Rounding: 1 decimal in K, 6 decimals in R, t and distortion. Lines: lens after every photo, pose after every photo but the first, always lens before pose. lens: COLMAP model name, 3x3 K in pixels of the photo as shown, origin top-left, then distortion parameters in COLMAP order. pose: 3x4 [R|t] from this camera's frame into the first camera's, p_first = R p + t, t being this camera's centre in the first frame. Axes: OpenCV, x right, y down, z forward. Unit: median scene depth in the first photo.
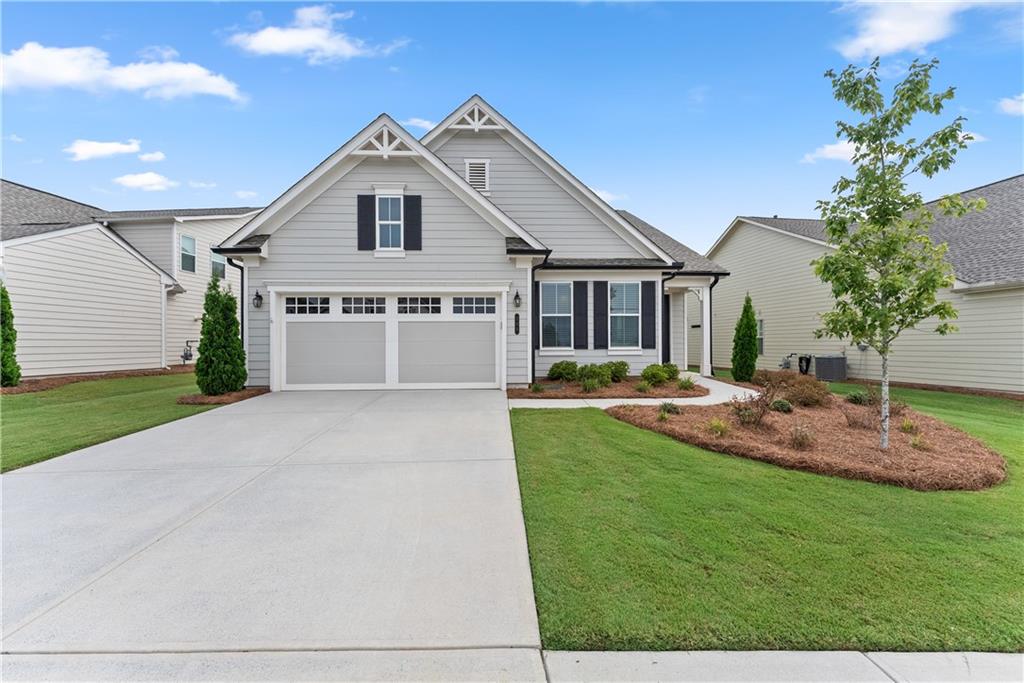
lens RADIAL K [[418.0, 0, 514.8], [0, 418.0, 340.7], [0, 0, 1]] dist [-0.000128, 0.000014]
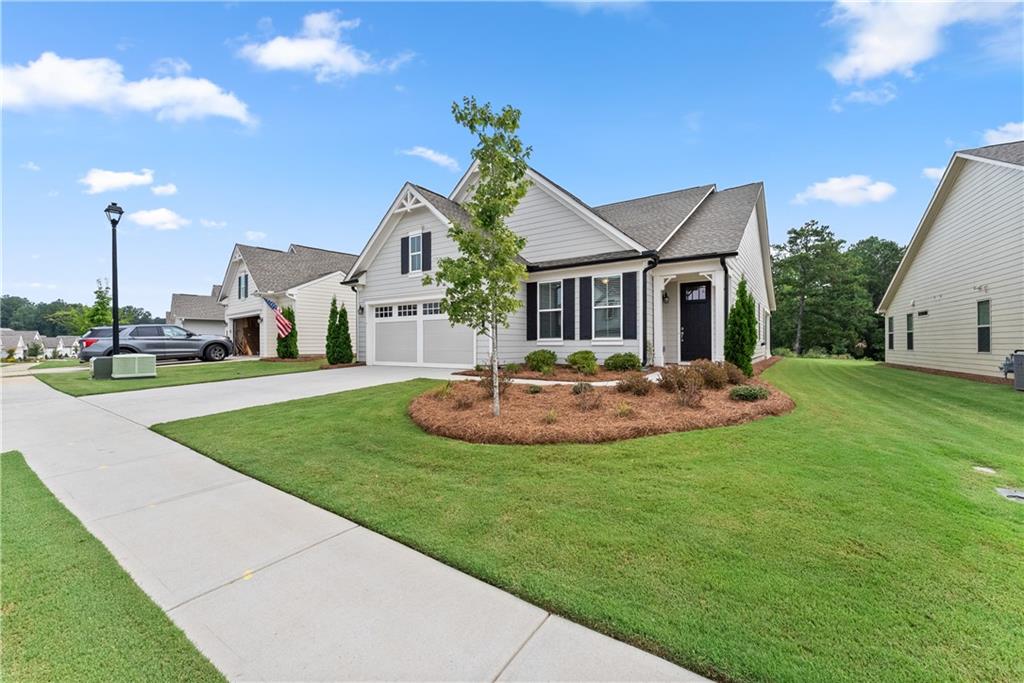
lens RADIAL K [[412.5, 0, 515.2], [0, 412.5, 338.8], [0, 0, 1]] dist [-0.001167, -0.000328]
pose [[0.800342, -0.003896, -0.599531, 0.839845], [0.005477, 0.999985, 0.000813, 0.019229], [0.599518, -0.003935, 0.800351, 0.043319]]
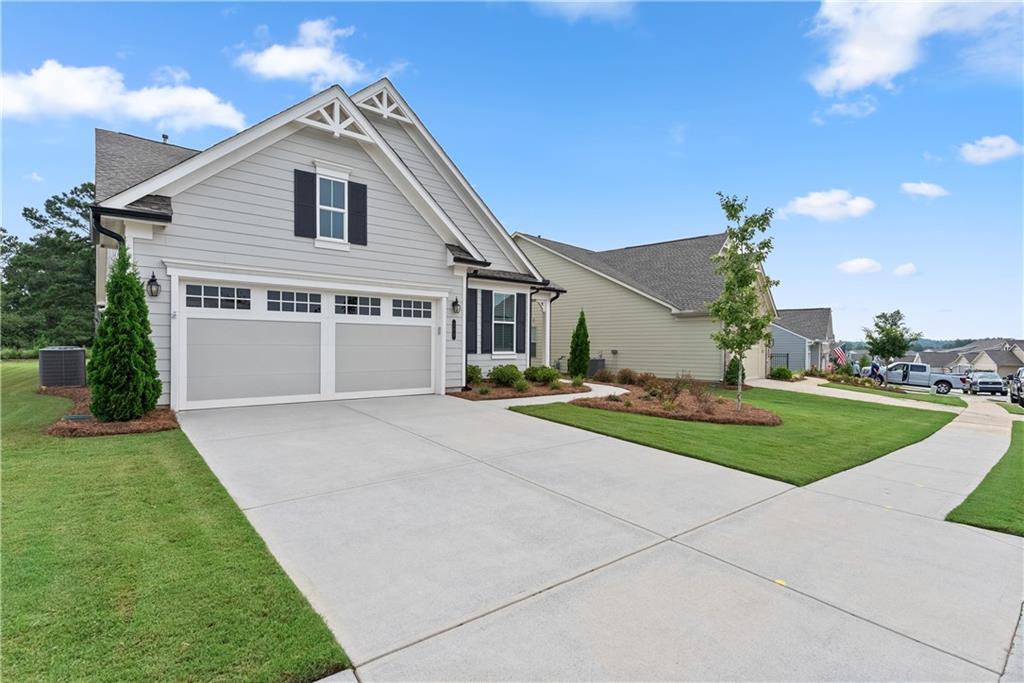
lens RADIAL K [[488.6, 0, 508.3], [0, 488.6, 347.2], [0, 0, 1]] dist [0.000104, -0.000027]
pose [[0.794537, 0.007939, 0.607164, -0.614316], [-0.016042, 0.999840, 0.007920, -0.008349], [-0.607004, -0.016033, 0.794537, -0.036583]]
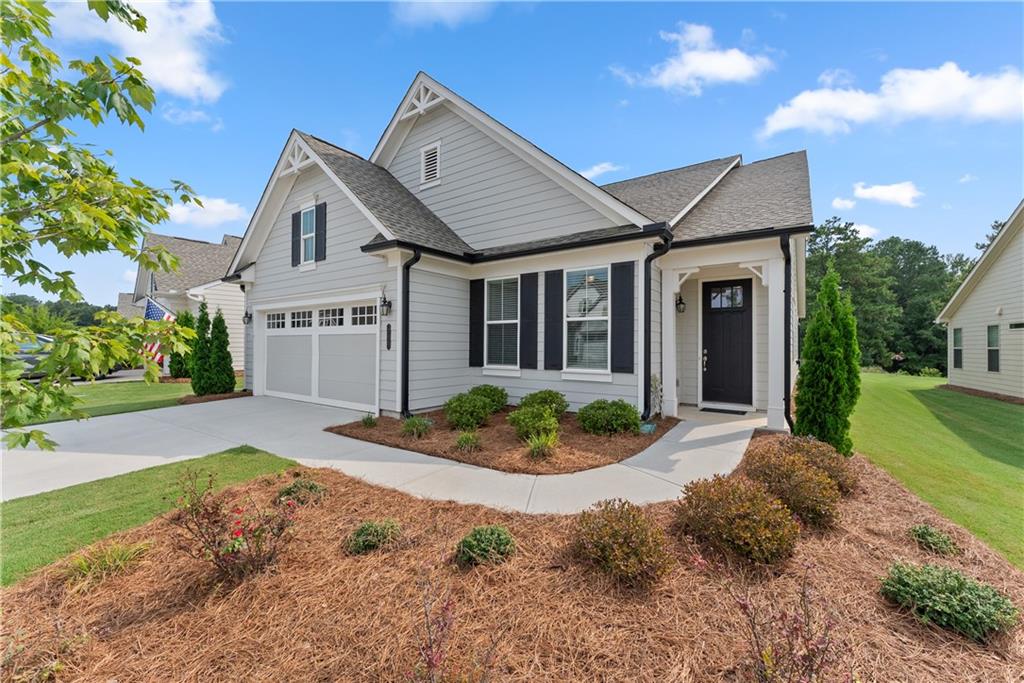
lens RADIAL K [[406.3, 0, 515.0], [0, 406.3, 338.6], [0, 0, 1]] dist [-0.001590, -0.000114]
pose [[0.792995, 0.000399, -0.609228, 0.672186], [-0.002206, 0.999995, -0.002217, -0.035587], [0.609224, 0.003102, 0.792992, 0.523521]]
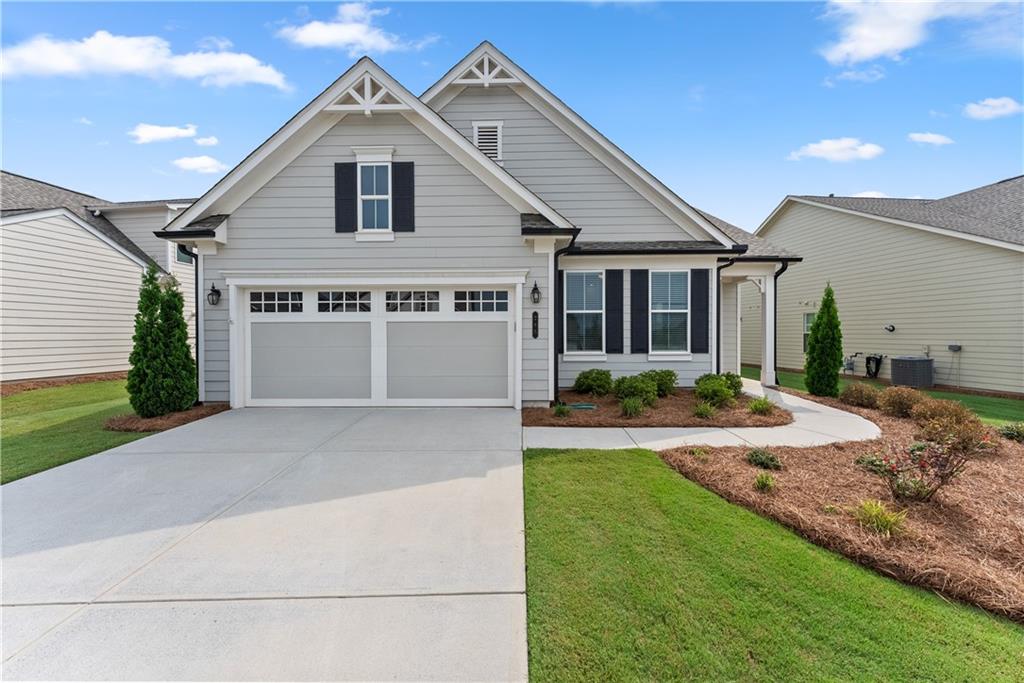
lens RADIAL K [[411.9, 0, 513.1], [0, 411.9, 336.0], [0, 0, 1]] dist [-0.001211, -0.000112]
pose [[0.998411, 0.001331, -0.056328, 0.007334], [-0.000577, 0.999910, 0.013399, -0.029213], [0.056341, -0.013345, 0.998322, 0.227375]]
